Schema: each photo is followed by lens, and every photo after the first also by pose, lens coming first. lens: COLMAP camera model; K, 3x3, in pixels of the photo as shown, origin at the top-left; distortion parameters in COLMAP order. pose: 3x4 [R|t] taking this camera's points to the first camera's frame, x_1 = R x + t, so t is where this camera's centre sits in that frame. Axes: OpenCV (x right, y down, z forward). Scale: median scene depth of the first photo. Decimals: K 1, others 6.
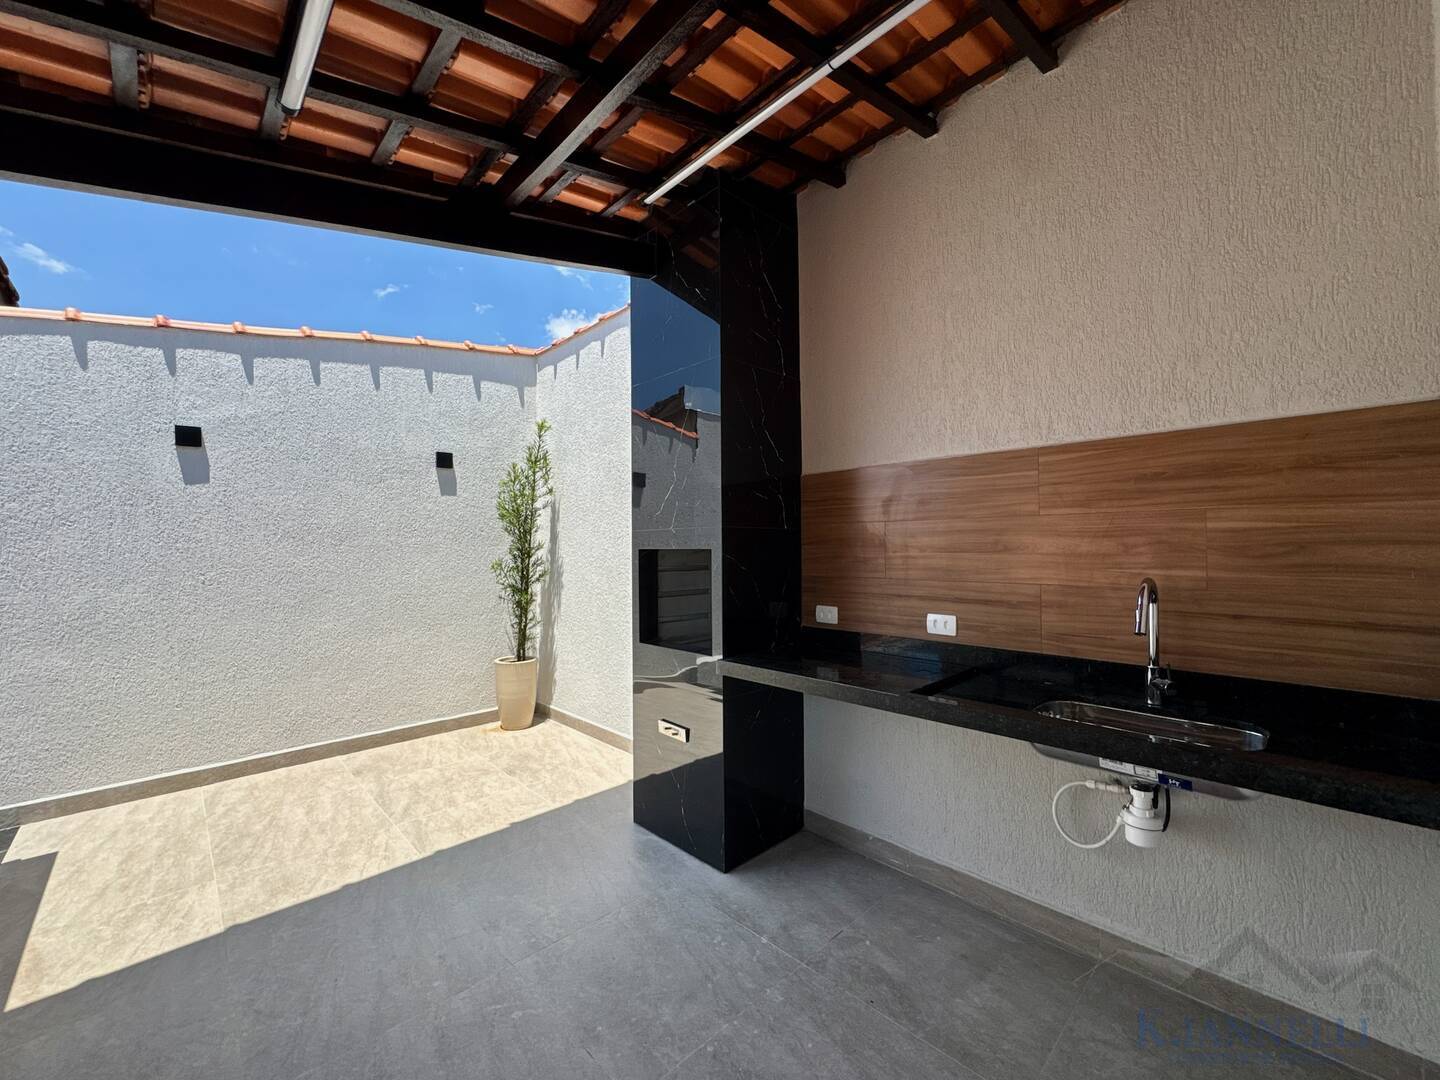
lens RADIAL K [[576.3, 0, 720.7], [0, 576.3, 542.3], [0, 0, 1]] dist [-0.002667, 0.000668]
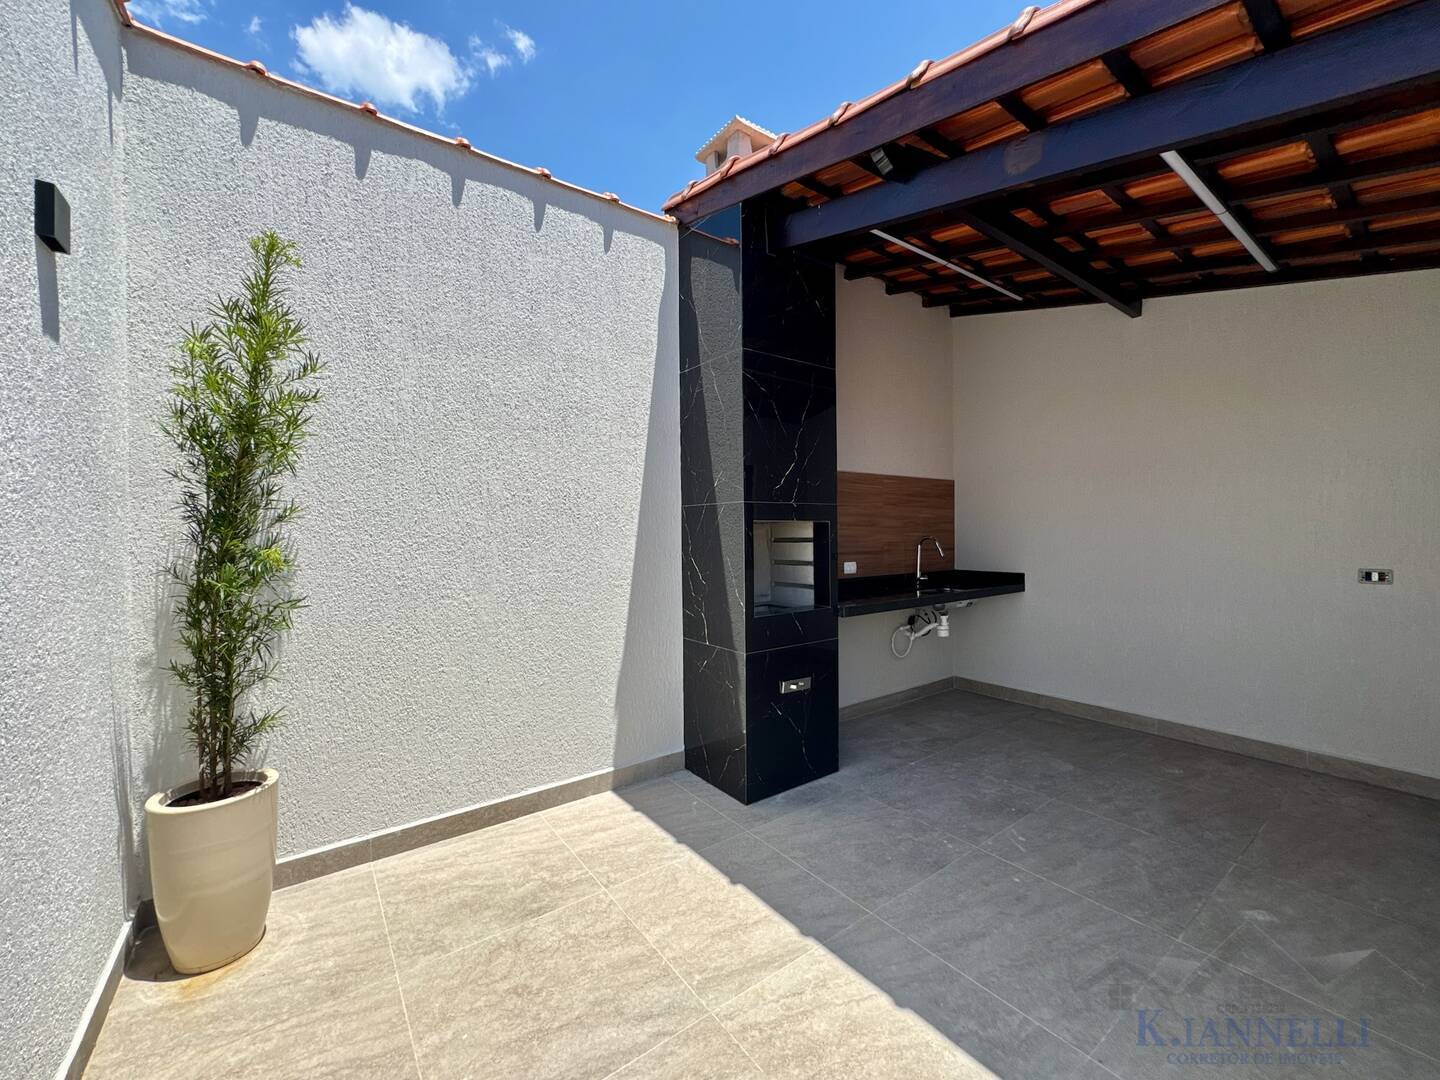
lens RADIAL K [[576.3, 0, 722.7], [0, 576.3, 538.9], [0, 0, 1]] dist [-0.002667, 0.000668]
pose [[0.128739, -0.008299, 0.991644, -1.210571], [-0.004301, 0.999951, 0.008927, 0.036136], [-0.991669, -0.005414, 0.128697, 1.005980]]
